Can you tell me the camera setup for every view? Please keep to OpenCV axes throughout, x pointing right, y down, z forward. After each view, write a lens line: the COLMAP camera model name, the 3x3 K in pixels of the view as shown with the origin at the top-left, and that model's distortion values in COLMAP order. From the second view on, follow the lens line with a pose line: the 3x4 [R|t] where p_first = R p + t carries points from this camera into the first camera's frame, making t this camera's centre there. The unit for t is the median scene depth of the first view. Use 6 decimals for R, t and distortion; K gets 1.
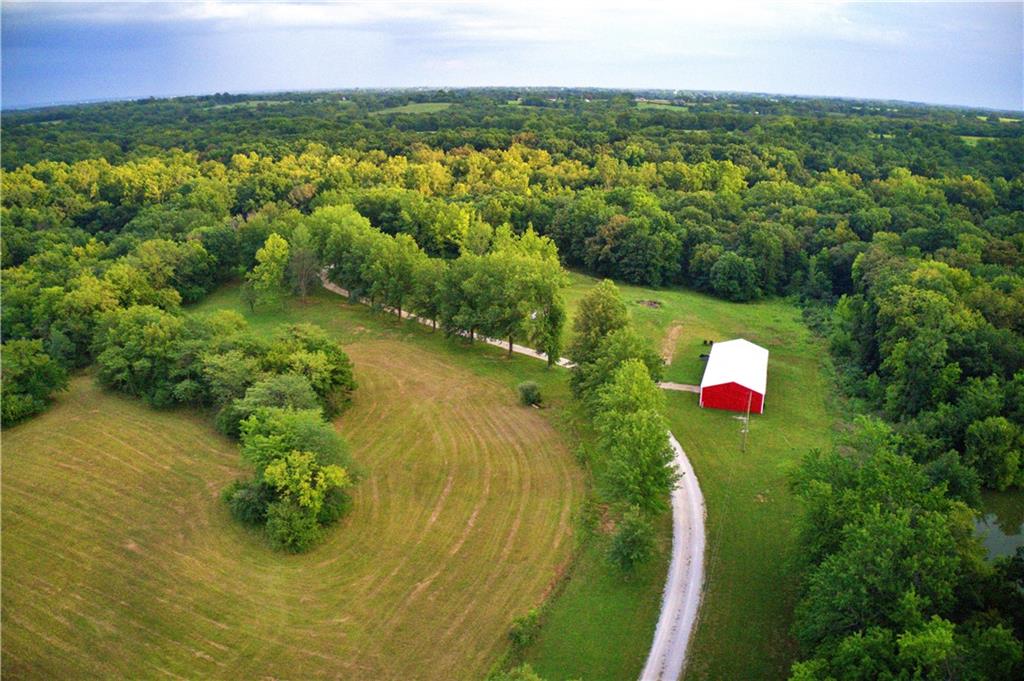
lens RADIAL K [[804.6, 0, 512.0], [0, 804.6, 340.5], [0, 0, 1]] dist [-0.190292, 0.012687]
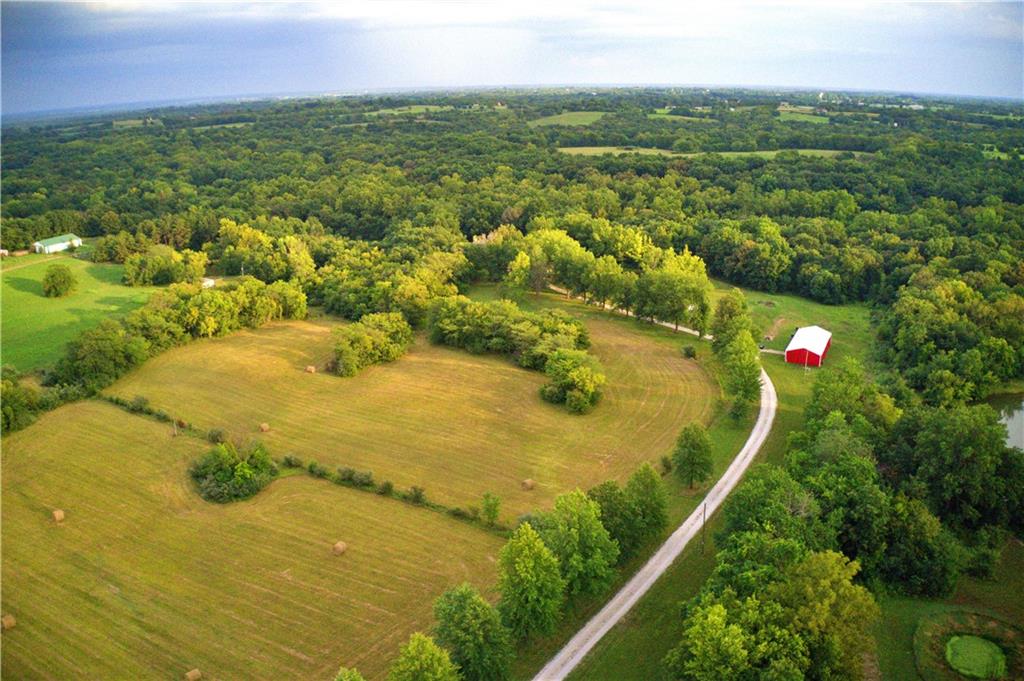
lens RADIAL K [[804.6, 0, 512.0], [0, 804.6, 340.5], [0, 0, 1]] dist [-0.190292, 0.012687]
pose [[0.984772, 0.033855, -0.170525, -0.033560], [-0.033174, 0.999426, 0.006840, 0.022420], [0.170659, -0.001079, 0.985330, -0.425473]]
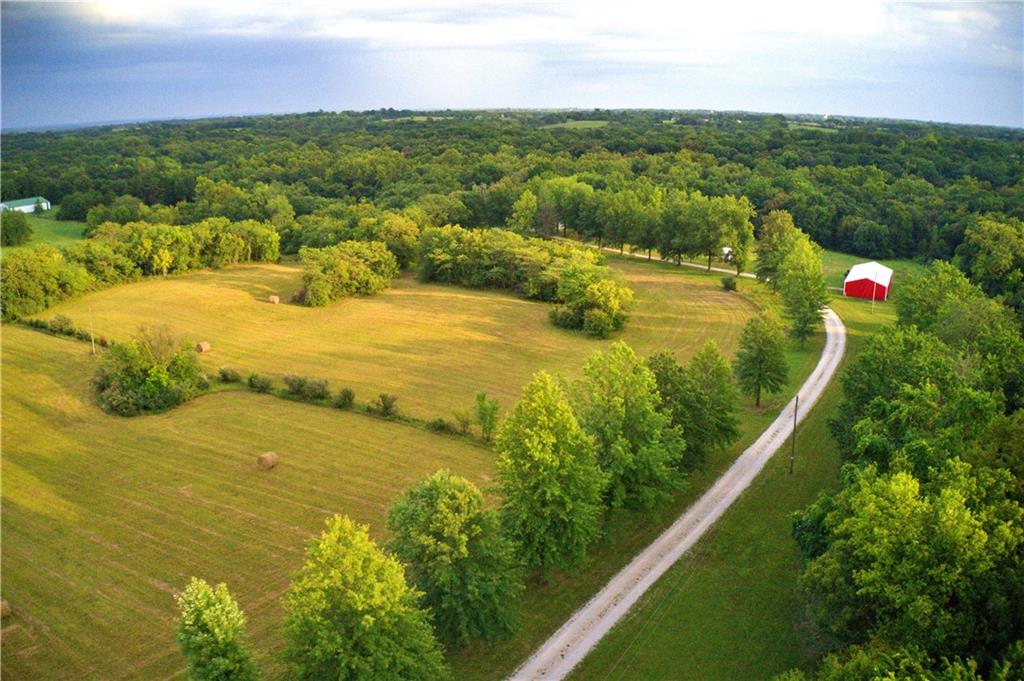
lens RADIAL K [[804.6, 0, 512.0], [0, 804.6, 340.5], [0, 0, 1]] dist [-0.190292, 0.012687]
pose [[0.984233, 0.043154, -0.171532, -0.060607], [-0.047709, 0.998608, -0.022515, 0.116804], [0.170322, 0.030344, 0.984921, -0.267060]]
